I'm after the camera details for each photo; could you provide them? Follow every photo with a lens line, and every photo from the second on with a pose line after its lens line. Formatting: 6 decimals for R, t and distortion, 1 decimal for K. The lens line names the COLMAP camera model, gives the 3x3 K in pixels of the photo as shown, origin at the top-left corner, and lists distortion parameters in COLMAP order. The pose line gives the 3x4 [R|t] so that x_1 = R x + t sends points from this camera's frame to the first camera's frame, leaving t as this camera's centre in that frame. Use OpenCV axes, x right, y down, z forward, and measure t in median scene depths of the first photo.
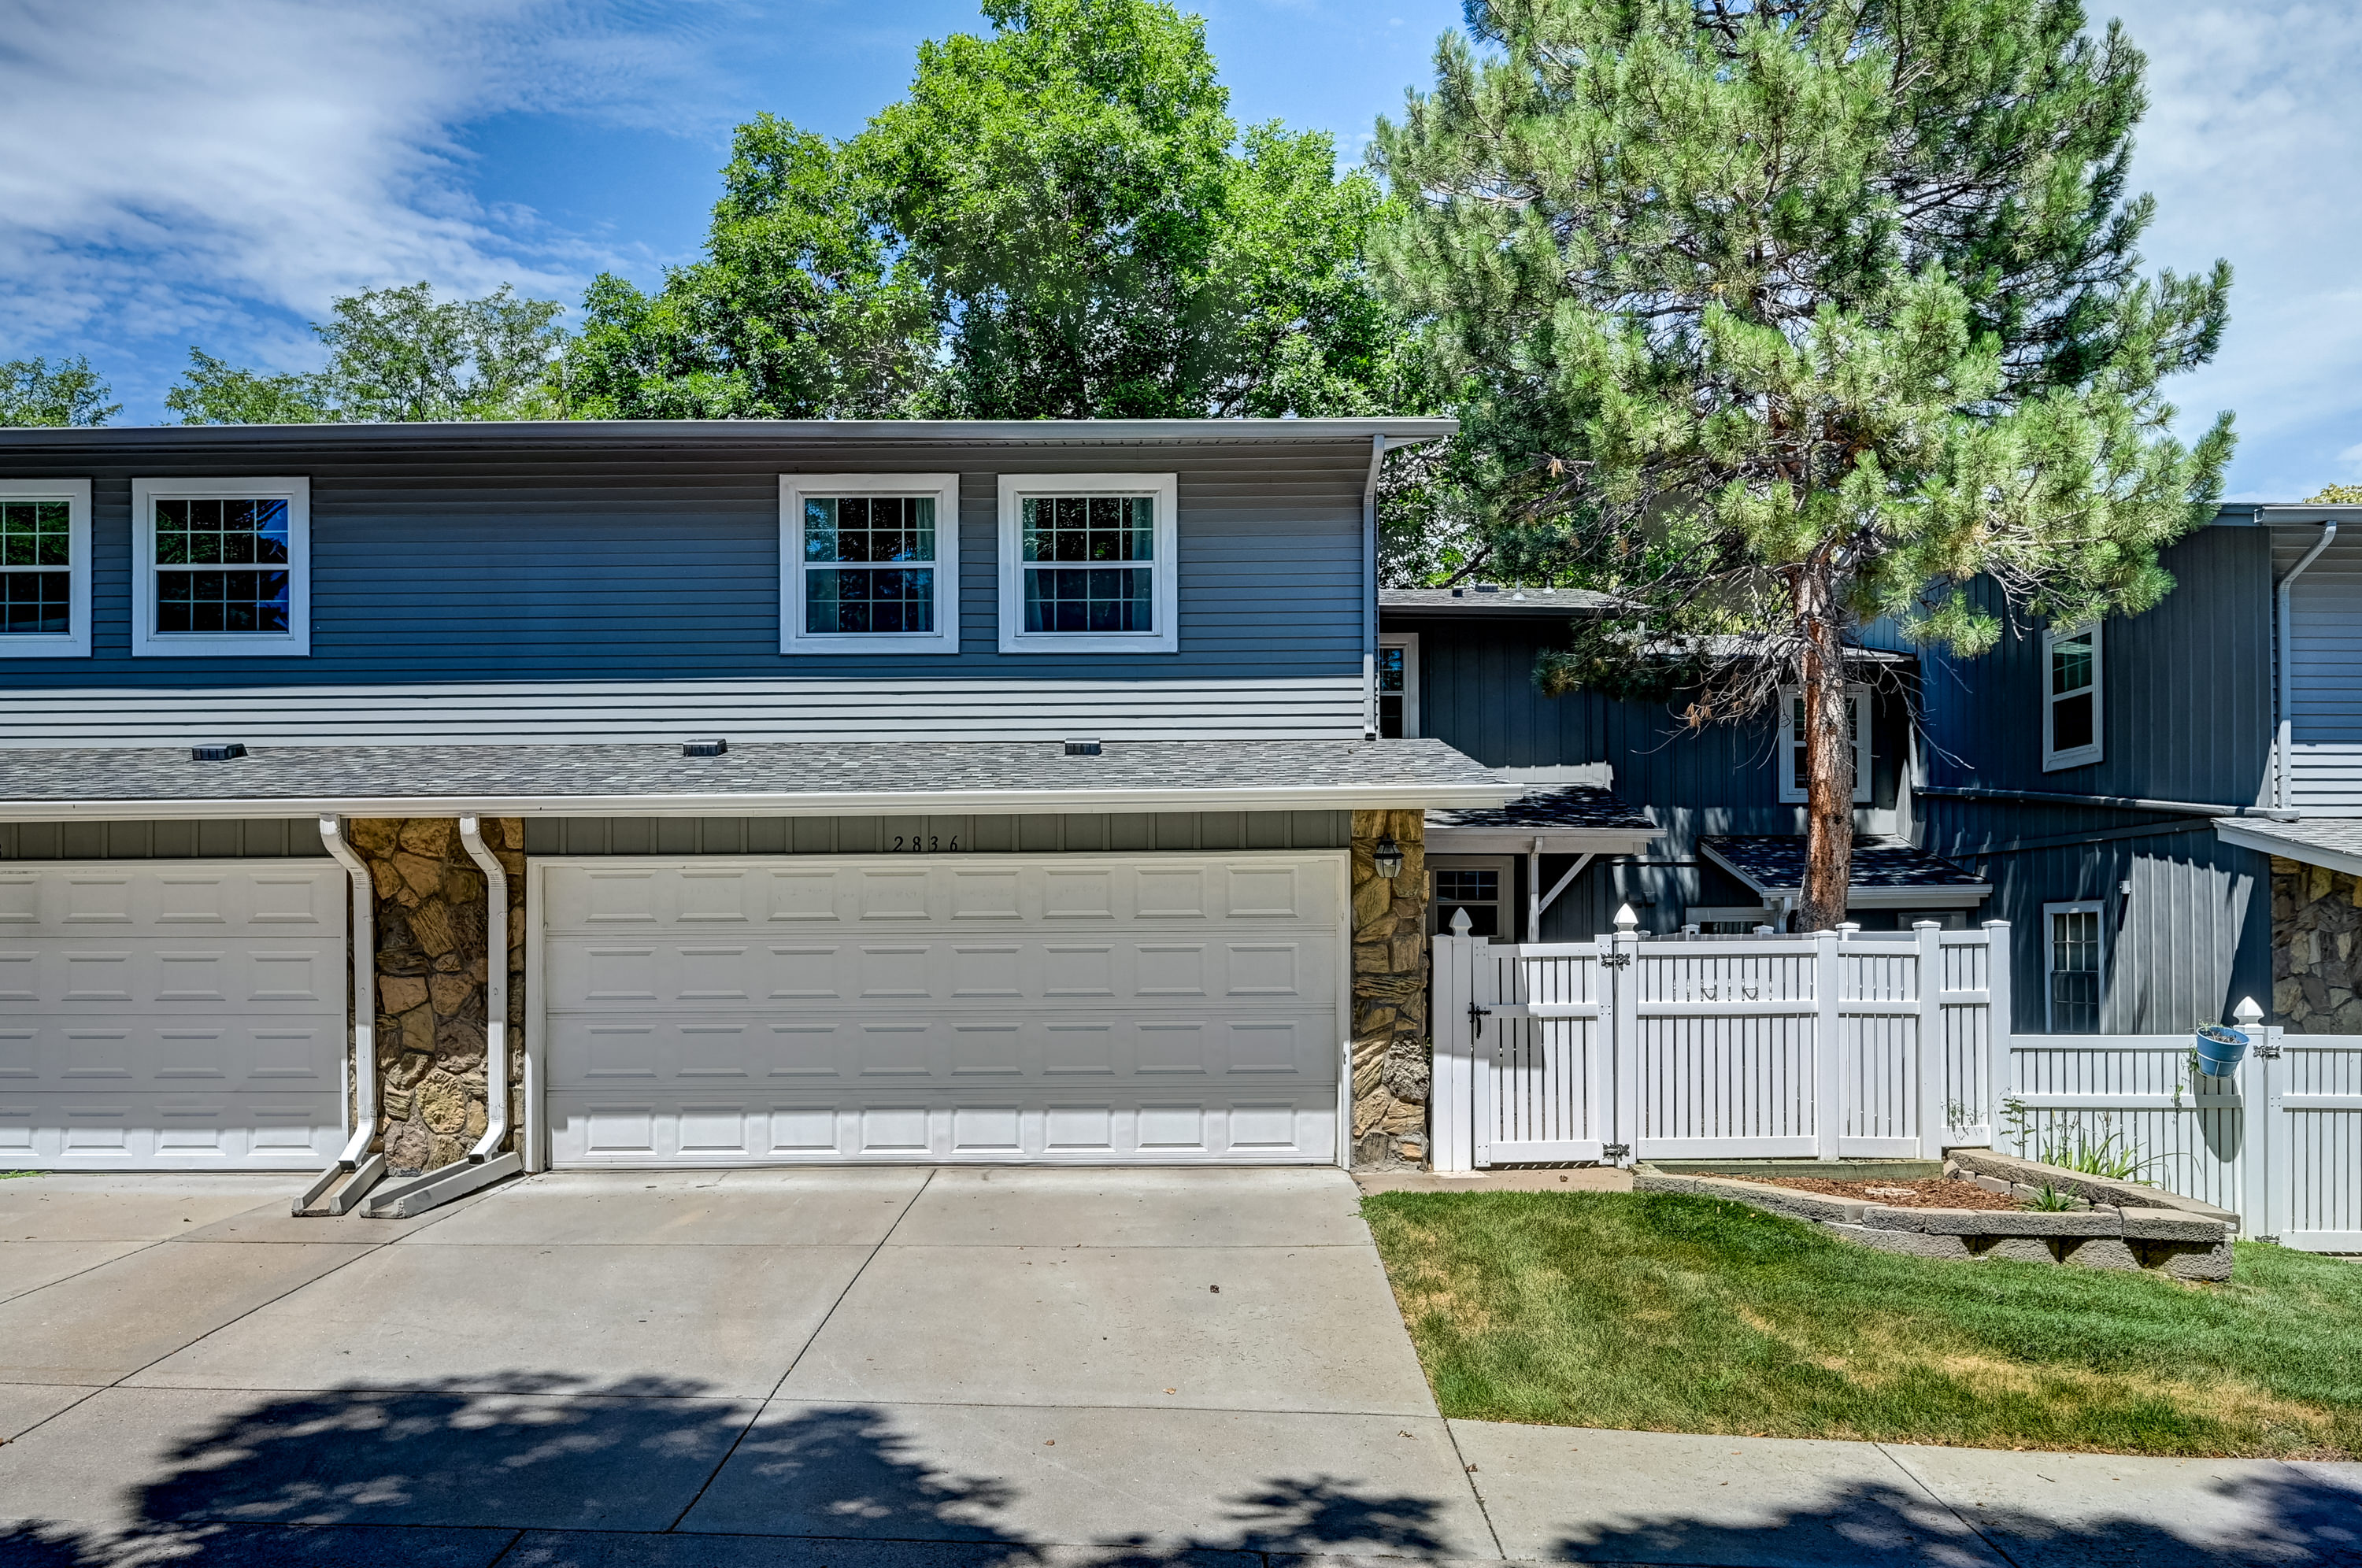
lens RADIAL K [[1683.2, 0, 1180.9], [0, 1683.2, 940.6], [0, 0, 1]] dist [-0.002821, -0.003766]
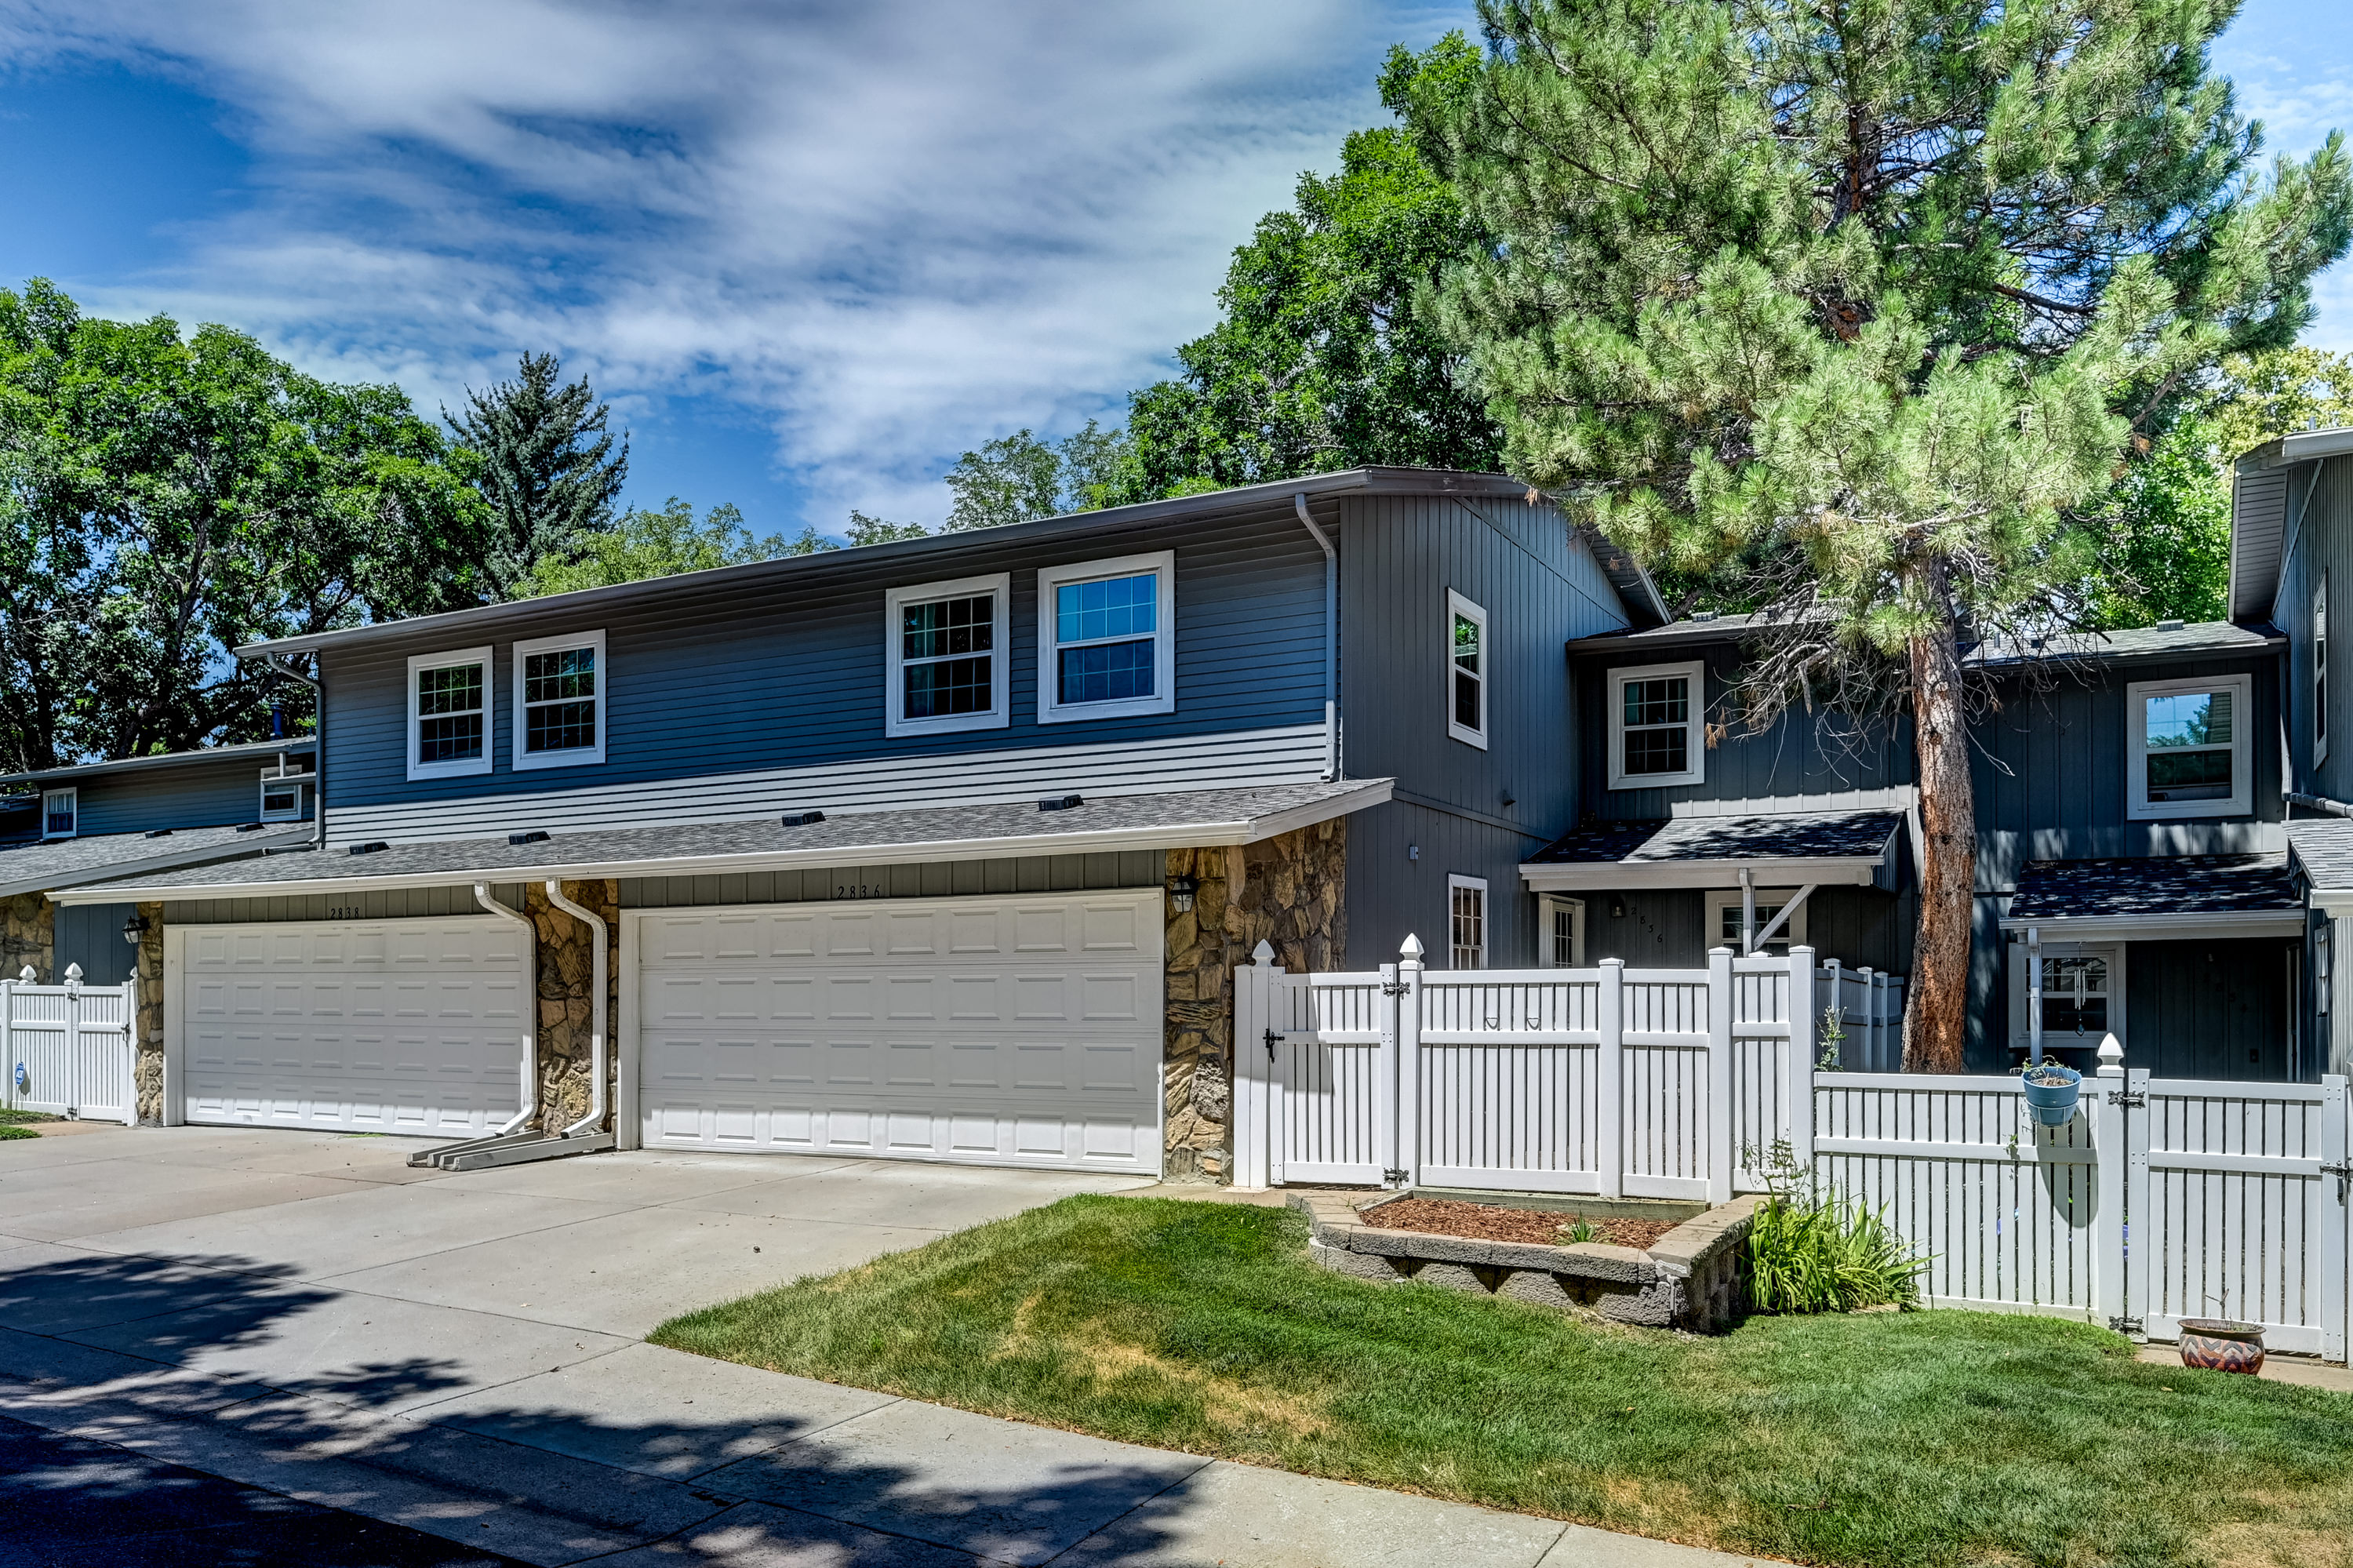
lens RADIAL K [[1639.5, 0, 1176.4], [0, 1639.5, 994.6], [0, 0, 1]] dist [-0.002057, 0.000388]
pose [[0.892052, 0.002856, -0.451923, 0.587569], [-0.001974, 0.999995, 0.002423, 0.012897], [0.451928, -0.001269, 0.892054, 0.053850]]
